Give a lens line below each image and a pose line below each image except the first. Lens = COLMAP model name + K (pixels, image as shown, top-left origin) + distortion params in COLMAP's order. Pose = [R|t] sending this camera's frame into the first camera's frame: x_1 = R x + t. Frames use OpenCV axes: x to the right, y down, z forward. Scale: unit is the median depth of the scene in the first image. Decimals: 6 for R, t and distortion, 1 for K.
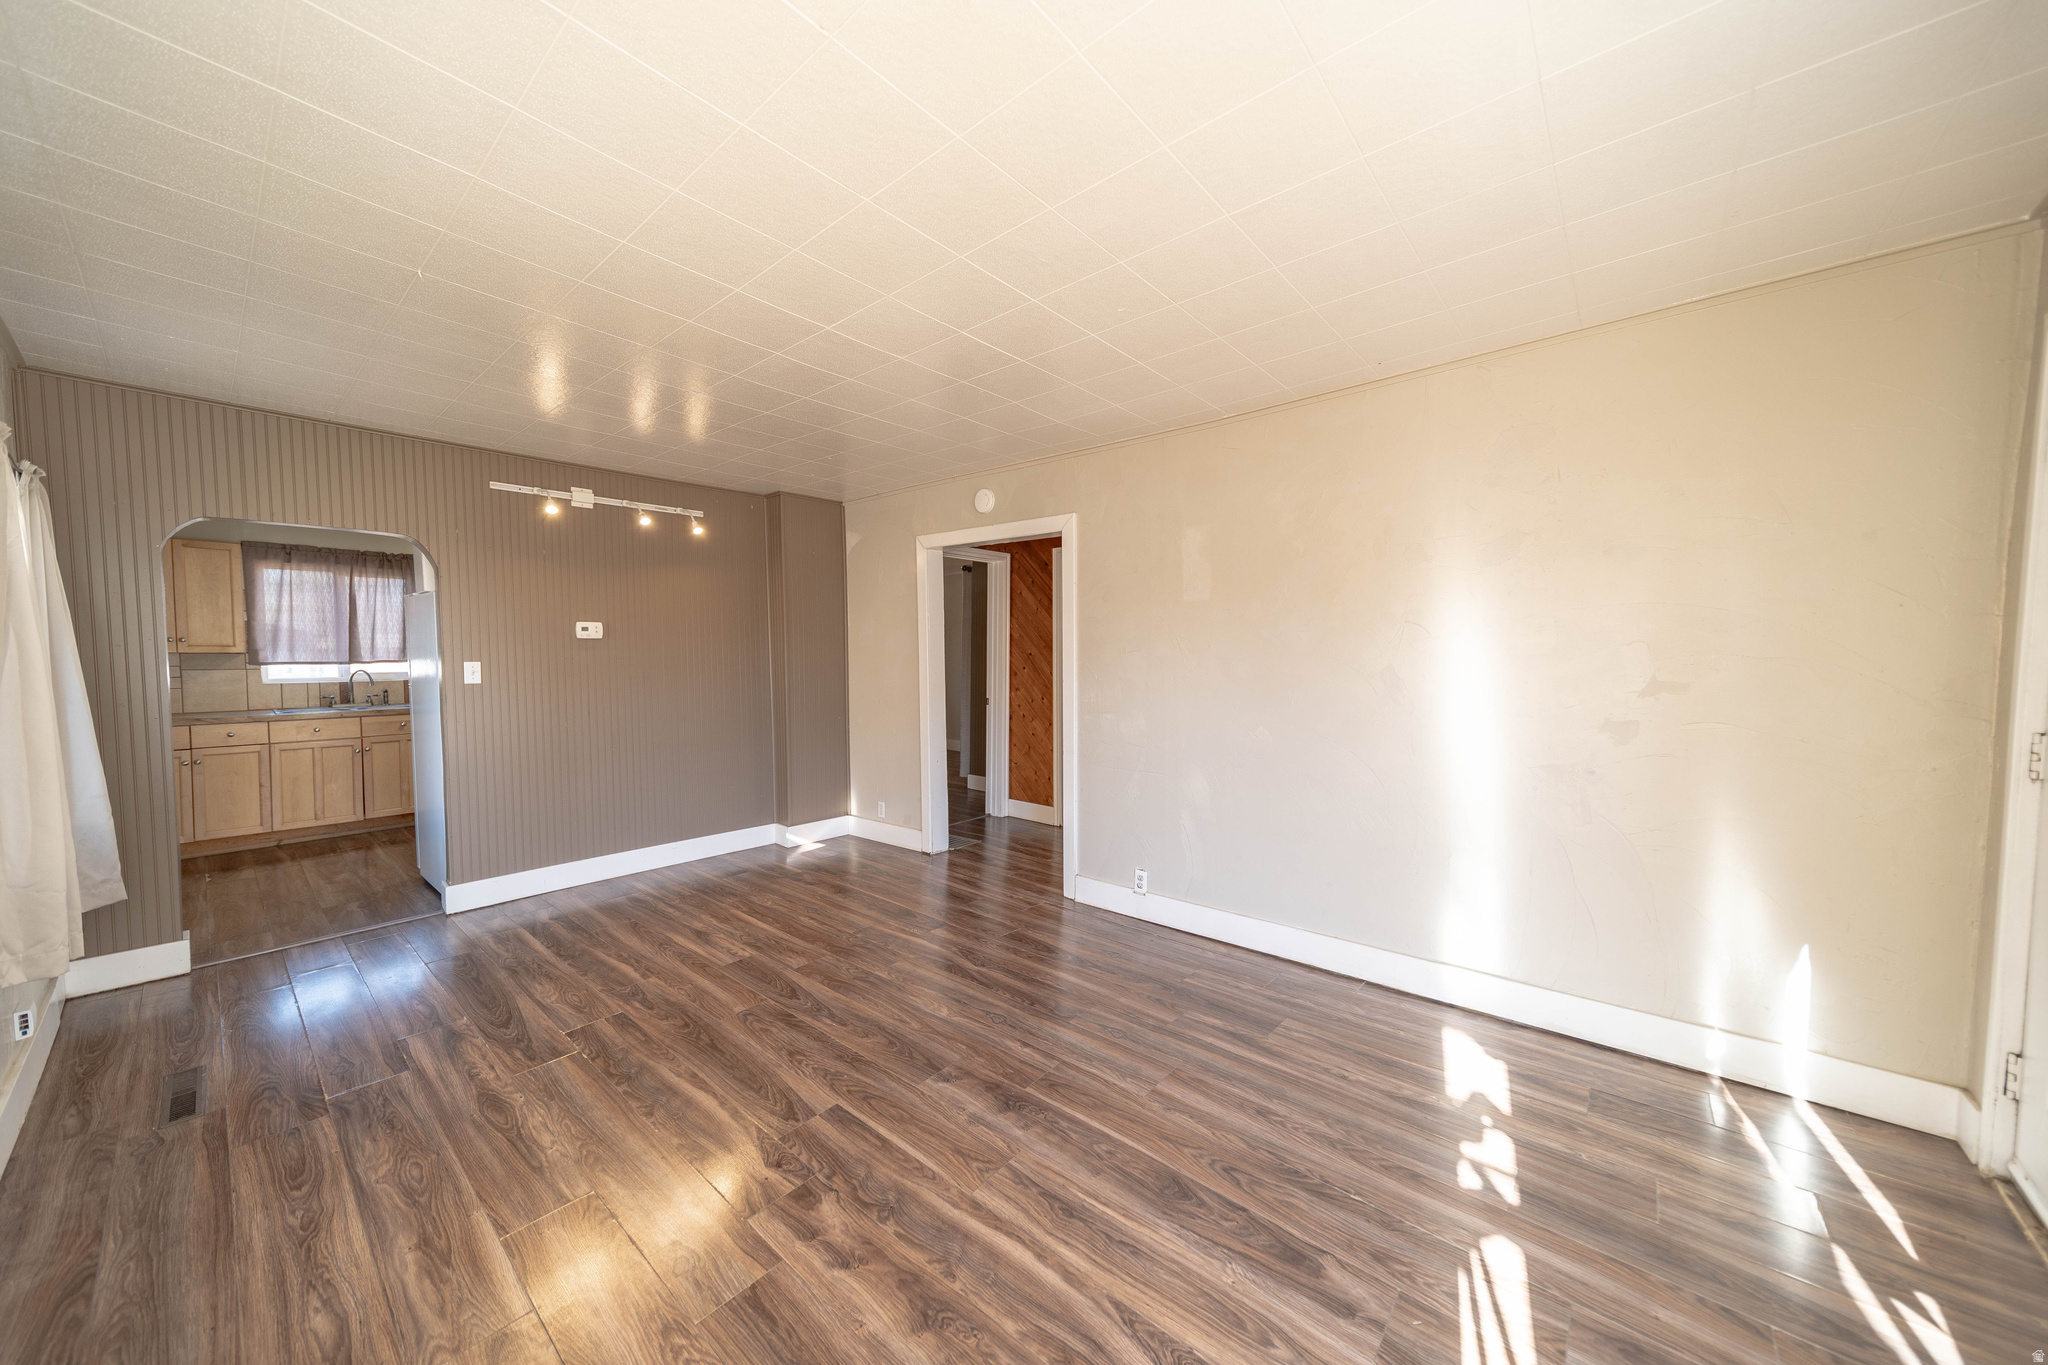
lens RADIAL K [[706.2, 0, 1021.1], [0, 706.2, 675.8], [0, 0, 1]] dist [0.004882, 0.000015]
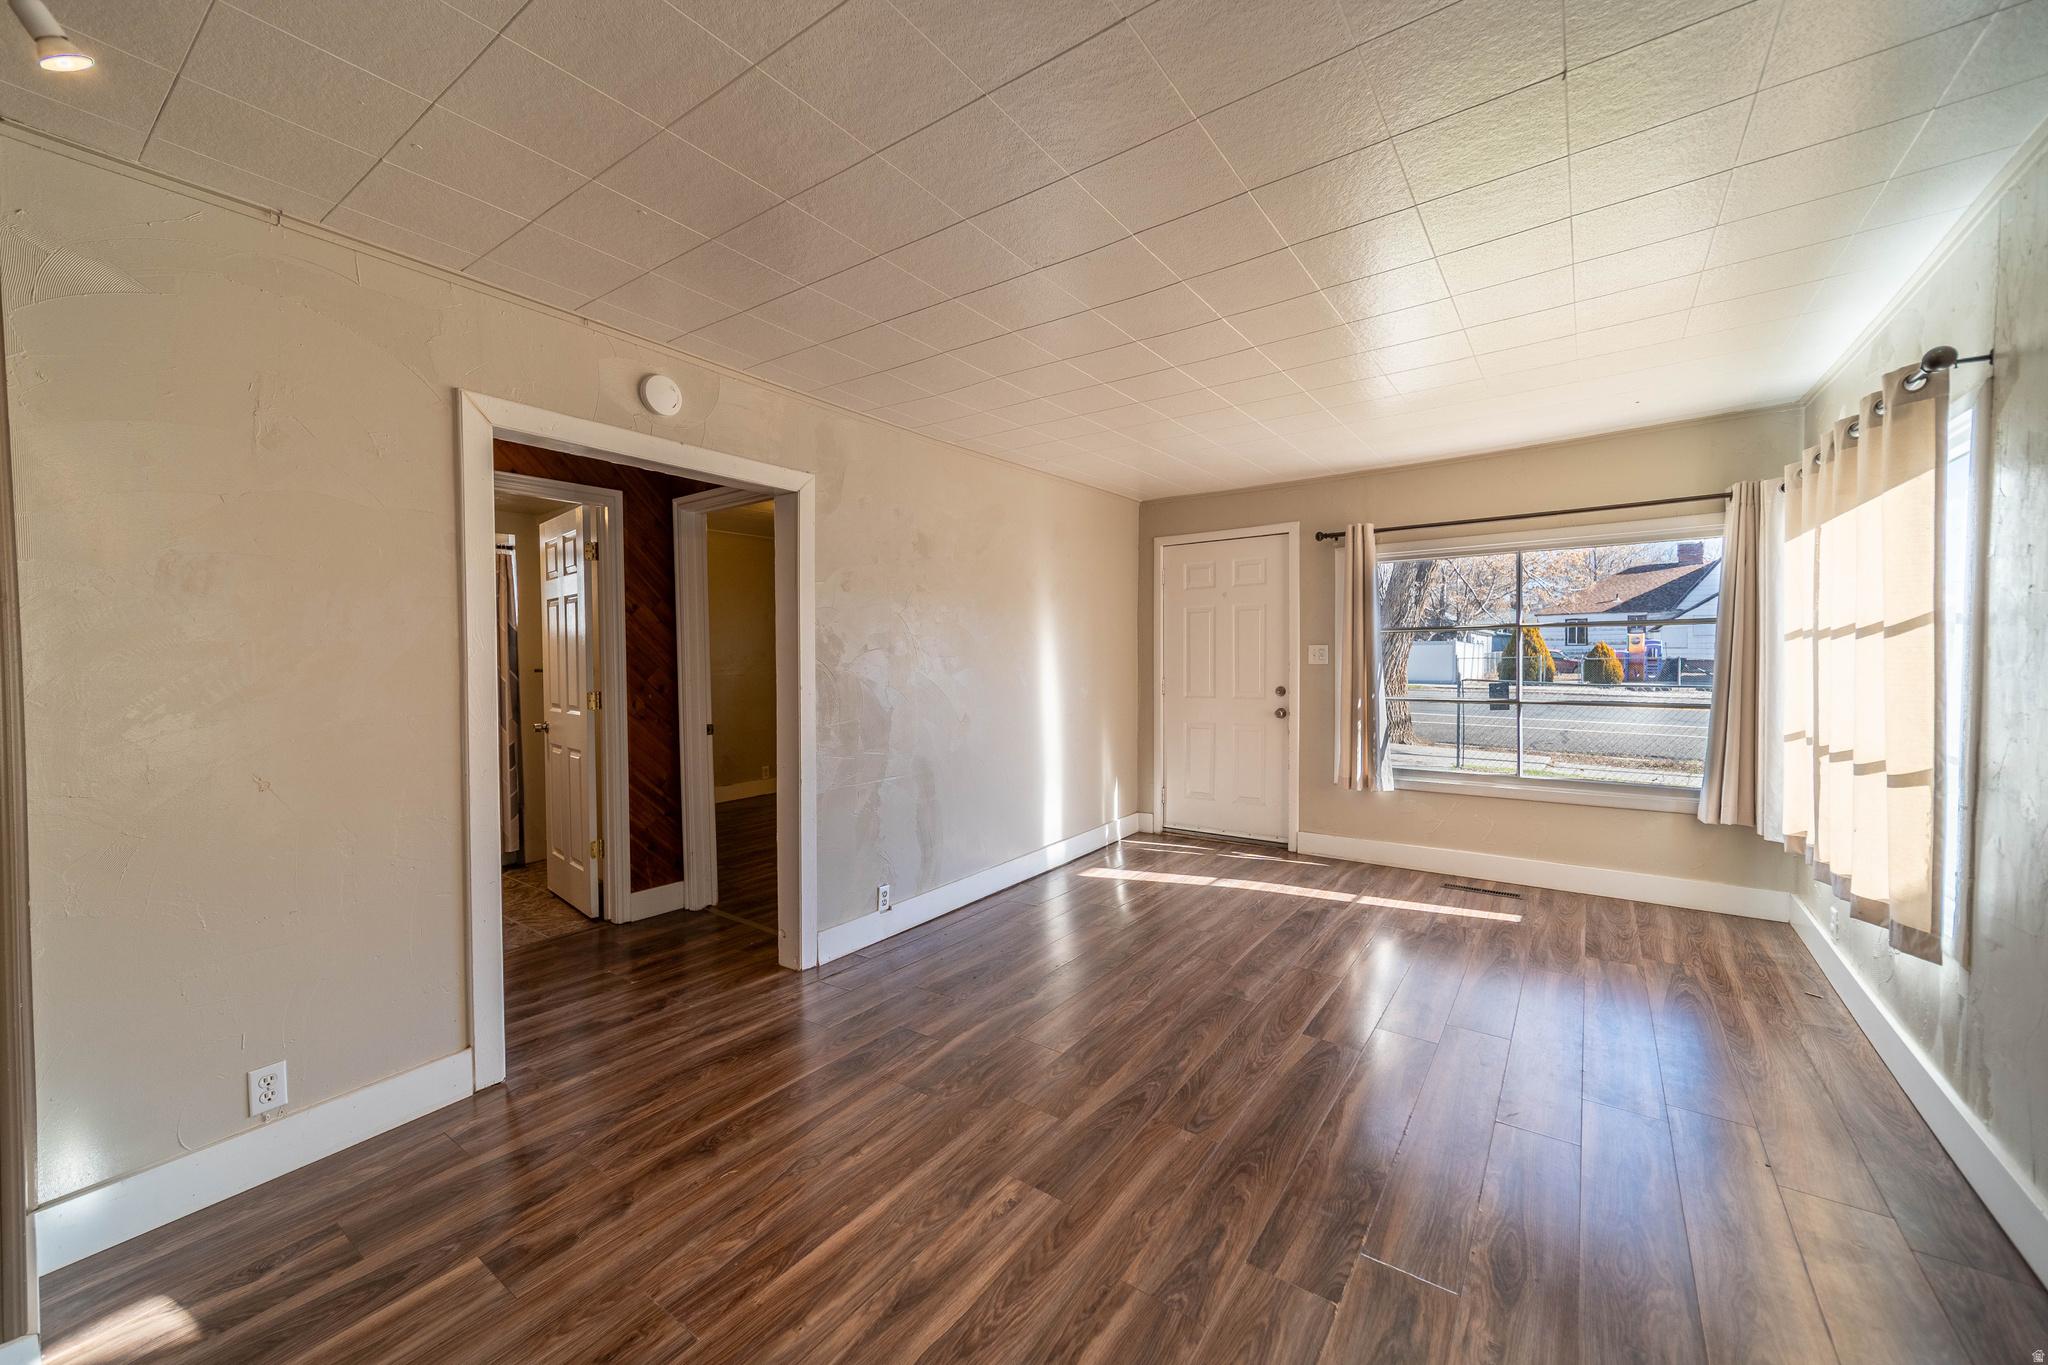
lens RADIAL K [[791.3, 0, 1018.9], [0, 791.3, 684.9], [0, 0, 1]] dist [0.000867, 0.000159]
pose [[-0.088535, -0.032729, 0.995535, -1.141634], [0.041328, 0.998479, 0.036501, -0.024212], [-0.995215, 0.044375, -0.087047, 1.186666]]
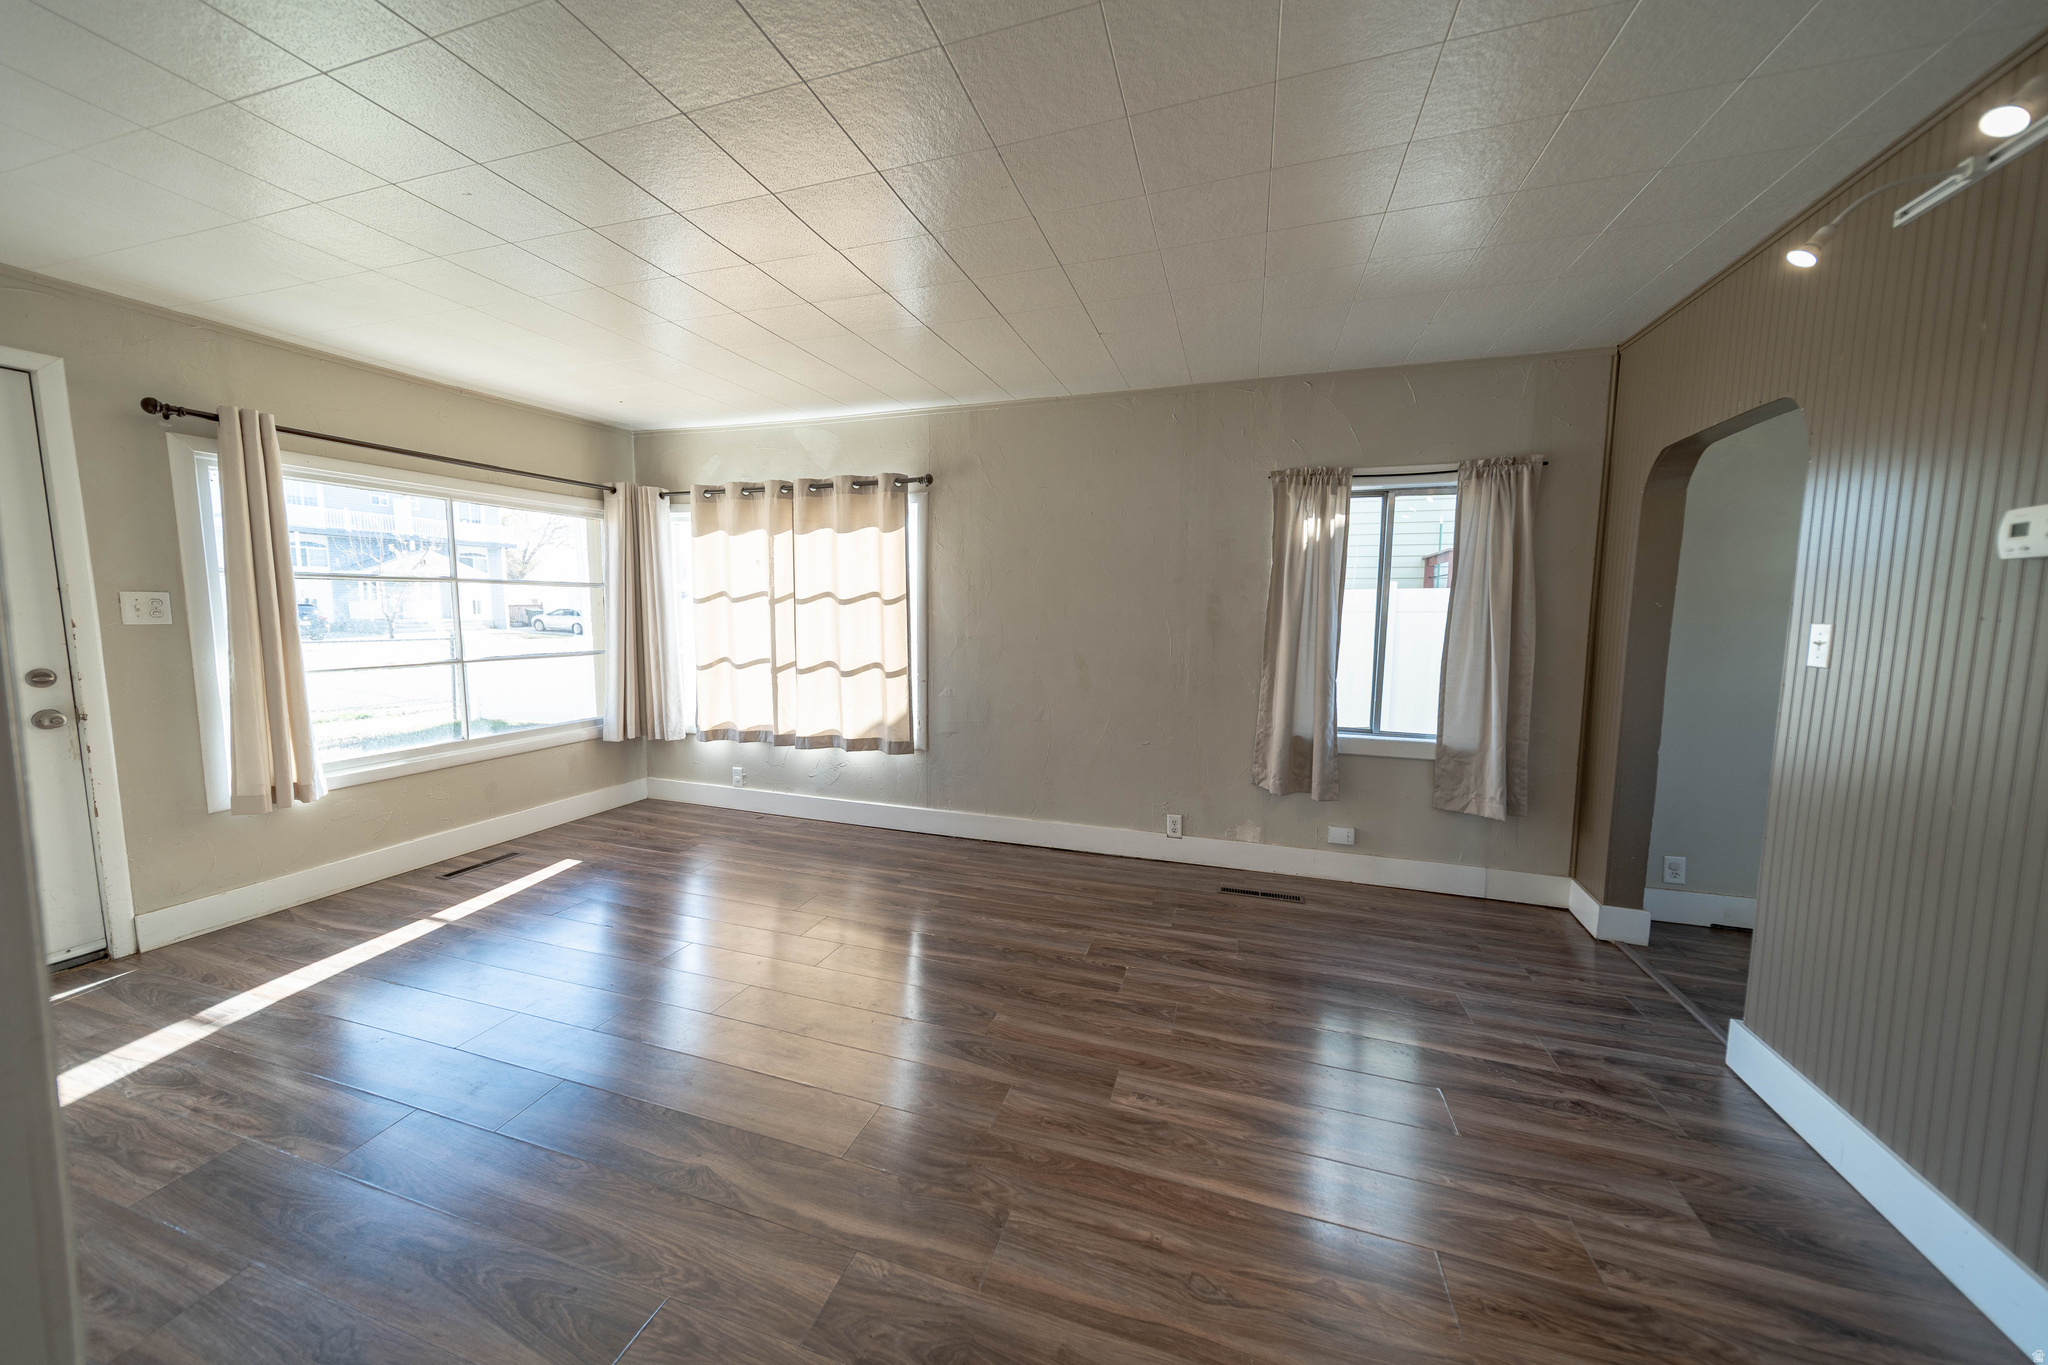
lens RADIAL K [[706.2, 0, 1021.1], [0, 706.2, 675.8], [0, 0, 1]] dist [0.004882, 0.000015]
pose [[-0.918724, 0.033852, -0.393446, -0.093191], [-0.017491, 0.991853, 0.126181, -0.050356], [0.394512, 0.122807, -0.910648, 1.696846]]
